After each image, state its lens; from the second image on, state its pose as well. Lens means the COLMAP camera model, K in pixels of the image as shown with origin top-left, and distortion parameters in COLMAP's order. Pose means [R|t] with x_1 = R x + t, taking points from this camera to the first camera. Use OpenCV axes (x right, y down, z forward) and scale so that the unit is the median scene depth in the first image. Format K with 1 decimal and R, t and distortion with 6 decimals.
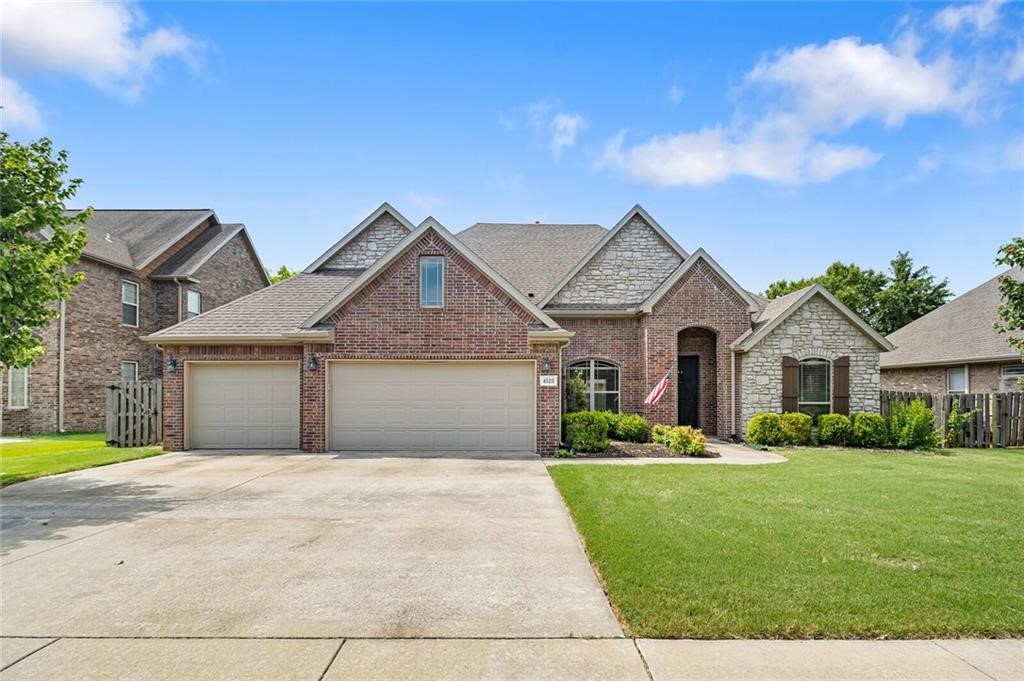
lens RADIAL K [[453.6, 0, 511.2], [0, 453.6, 334.1], [0, 0, 1]] dist [0.004094, -0.000131]
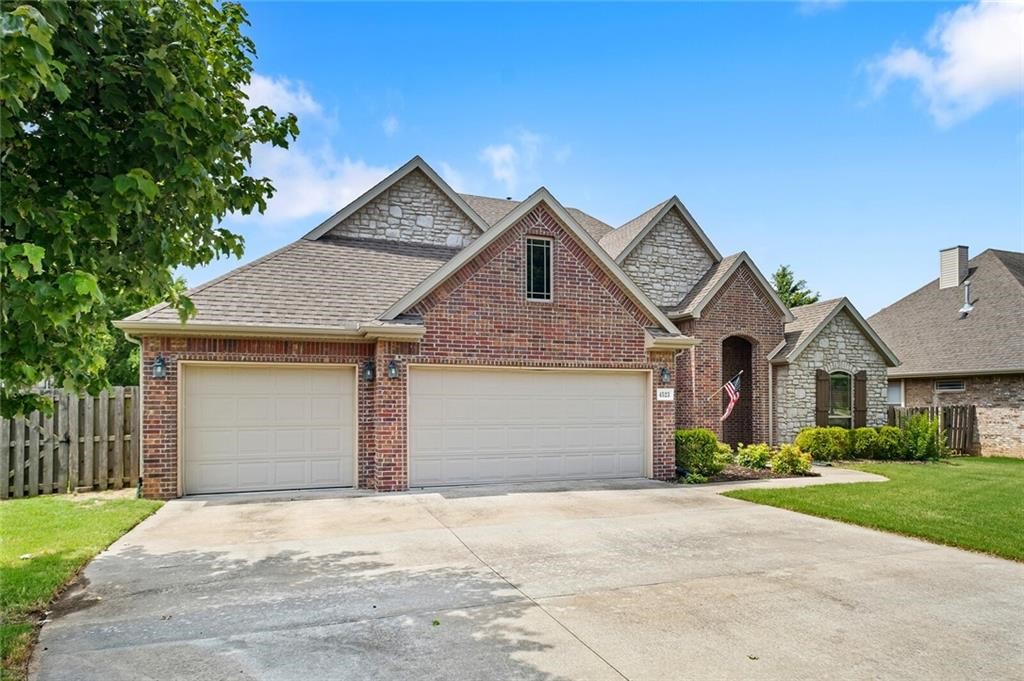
lens RADIAL K [[553.3, 0, 509.2], [0, 553.3, 326.0], [0, 0, 1]] dist [-0.001043, -0.000424]
pose [[0.947924, 0.044476, 0.315376, -0.452793], [-0.041840, 0.999010, -0.015128, 0.001165], [-0.315737, 0.001145, 0.948846, 0.082301]]
